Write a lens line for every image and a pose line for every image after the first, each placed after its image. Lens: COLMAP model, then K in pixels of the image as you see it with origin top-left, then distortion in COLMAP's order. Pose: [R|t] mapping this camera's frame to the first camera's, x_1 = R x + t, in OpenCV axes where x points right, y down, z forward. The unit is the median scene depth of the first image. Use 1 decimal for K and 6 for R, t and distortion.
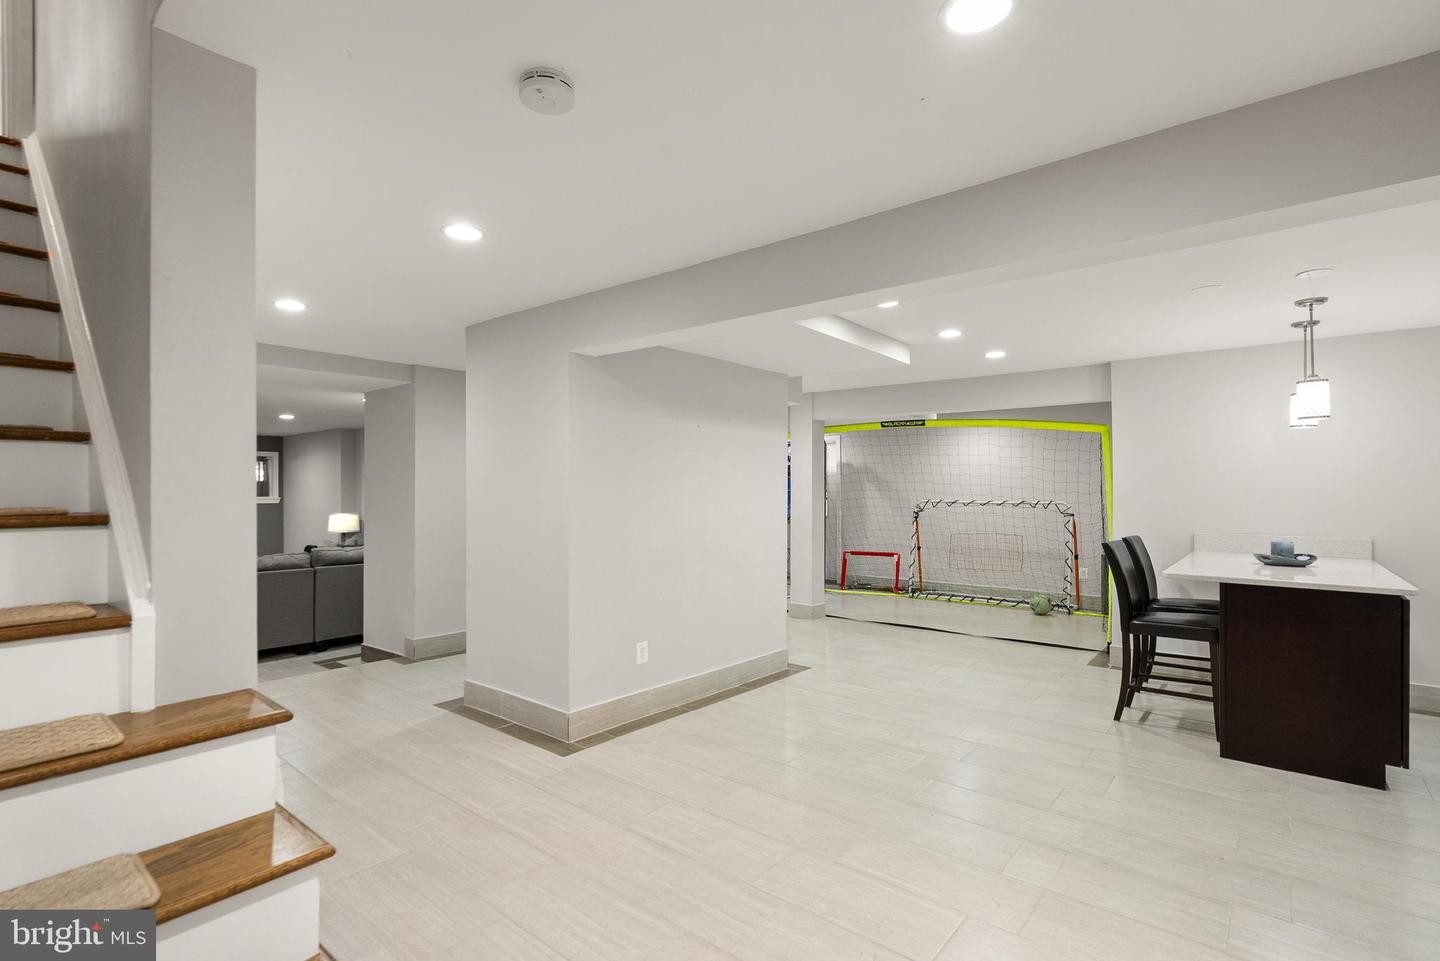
lens RADIAL K [[672.6, 0, 719.8], [0, 672.6, 484.5], [0, 0, 1]] dist [-0.001135, -0.000227]
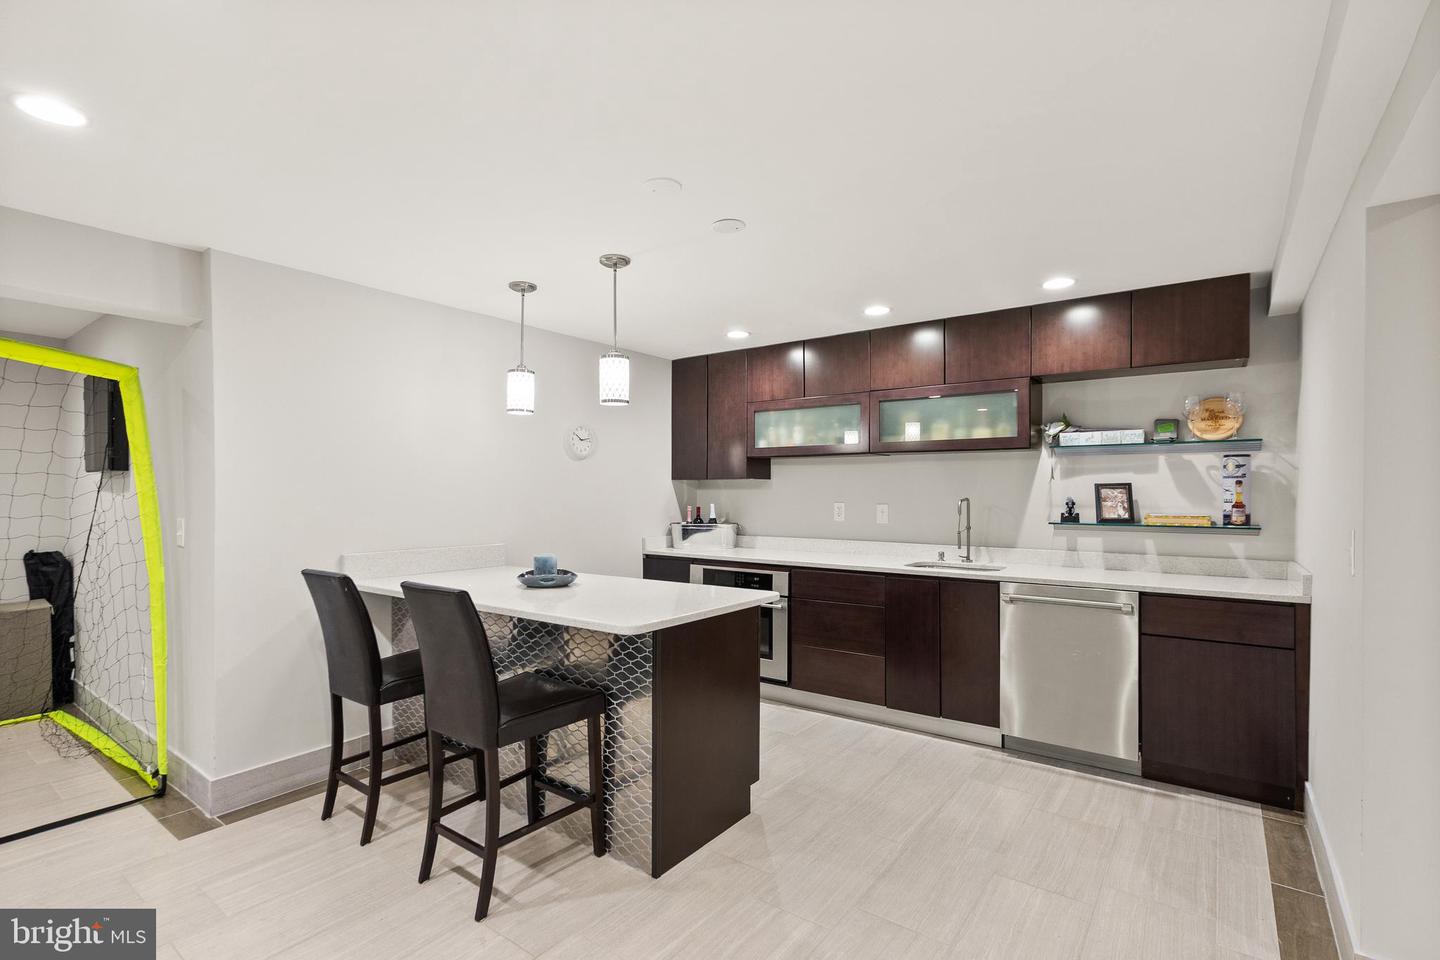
lens RADIAL K [[672.6, 0, 718.5], [0, 672.6, 478.7], [0, 0, 1]] dist [-0.001135, -0.000227]
pose [[-0.028703, 0.015391, 0.999469, 0.049295], [-0.008555, 0.999841, -0.015643, 0.008497], [-0.999551, -0.009000, -0.028567, 0.902404]]
